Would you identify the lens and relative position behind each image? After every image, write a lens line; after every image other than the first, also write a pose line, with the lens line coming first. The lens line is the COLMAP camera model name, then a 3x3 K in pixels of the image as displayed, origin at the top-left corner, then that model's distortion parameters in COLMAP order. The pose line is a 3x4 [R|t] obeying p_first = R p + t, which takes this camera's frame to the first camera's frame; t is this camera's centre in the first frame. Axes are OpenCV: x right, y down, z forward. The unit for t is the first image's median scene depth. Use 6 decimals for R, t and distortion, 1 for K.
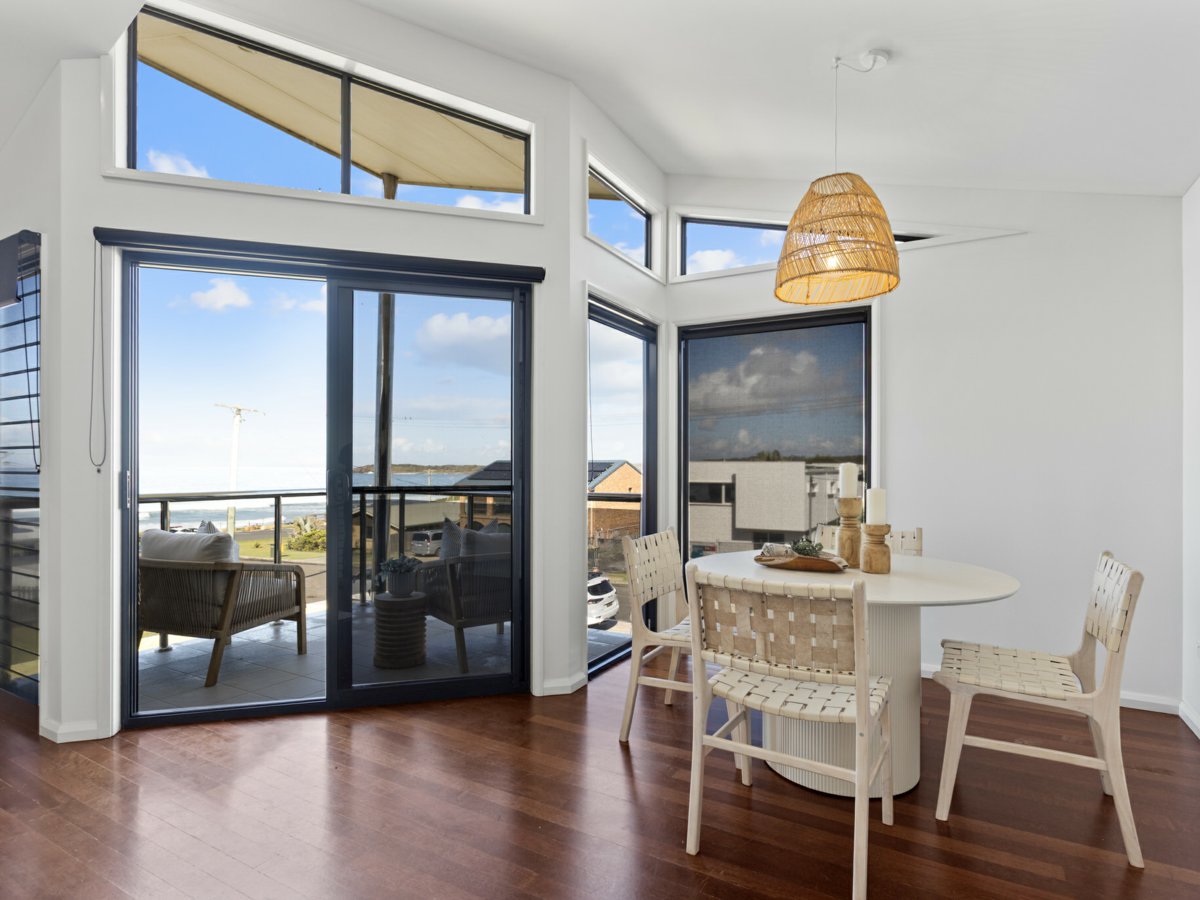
lens RADIAL K [[650.0, 0, 592.7], [0, 650.0, 467.1], [0, 0, 1]] dist [-0.006657, 0.004956]
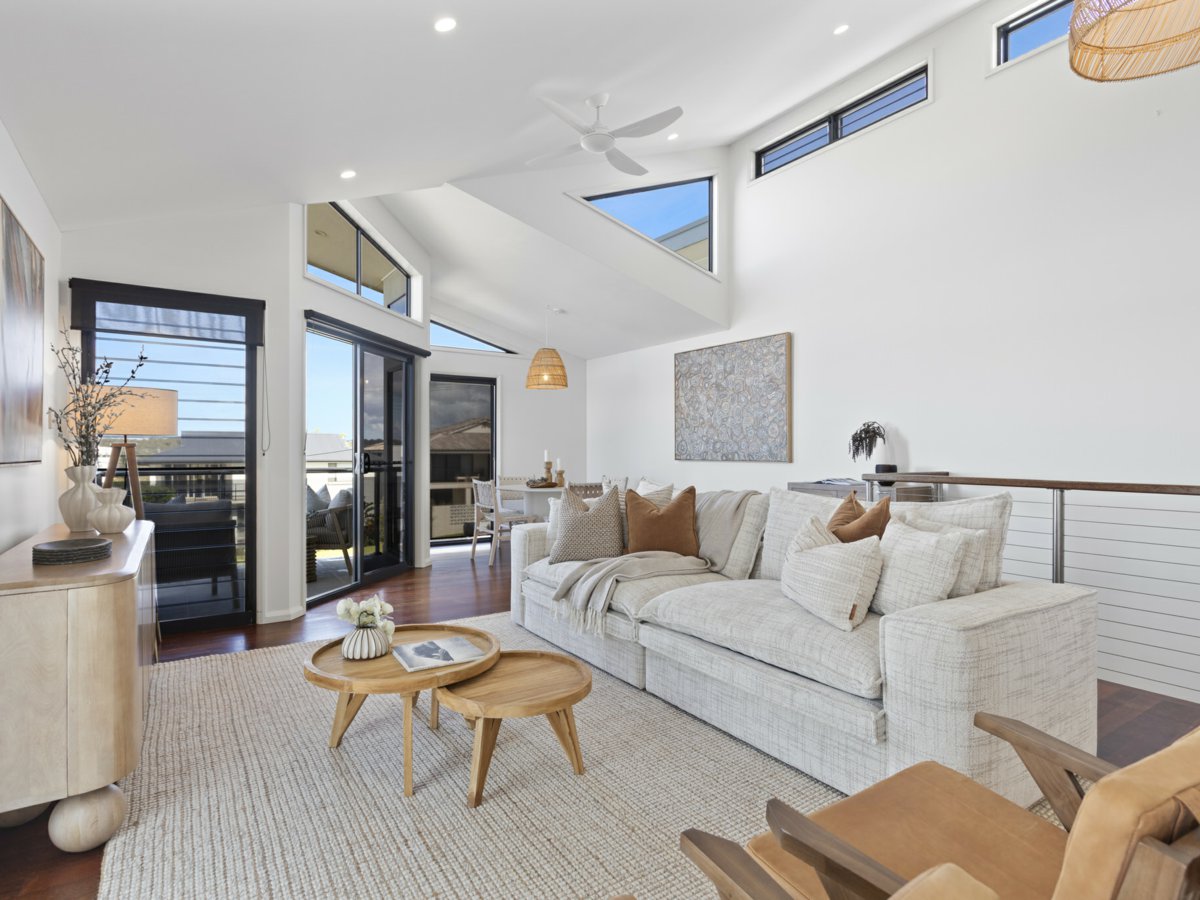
lens RADIAL K [[650.0, 0, 606.4], [0, 650.0, 447.8], [0, 0, 1]] dist [-0.006657, 0.004956]
pose [[0.418614, 0.004505, 0.908153, -2.814178], [-0.001747, 0.999990, -0.004155, -0.001557], [-0.908162, 0.000153, 0.418618, -0.567014]]
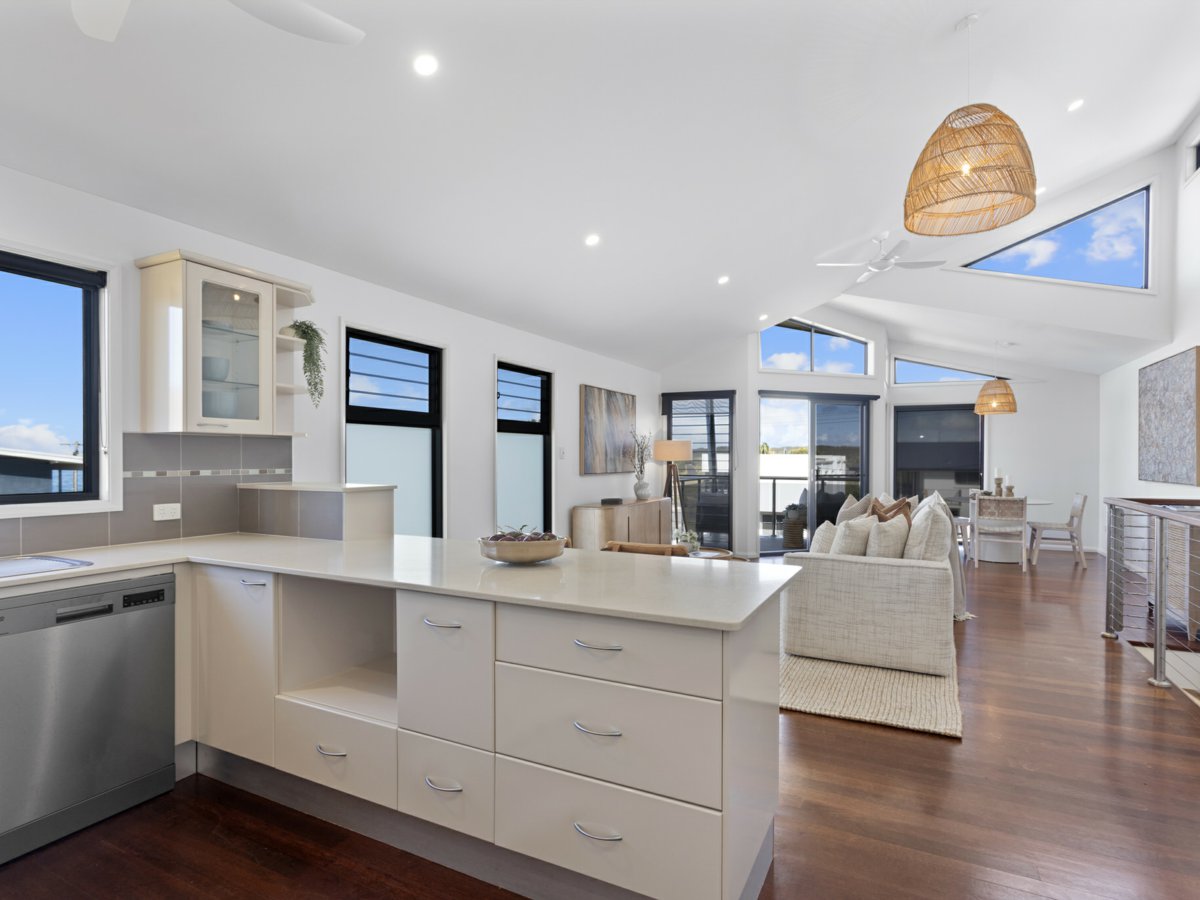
lens RADIAL K [[650.0, 0, 592.3], [0, 650.0, 459.4], [0, 0, 1]] dist [-0.006657, 0.004956]
pose [[0.998190, 0.002796, 0.060067, -2.467713], [-0.002984, 0.999991, 0.003032, -0.067037], [-0.060058, -0.003206, 0.998190, -2.845608]]
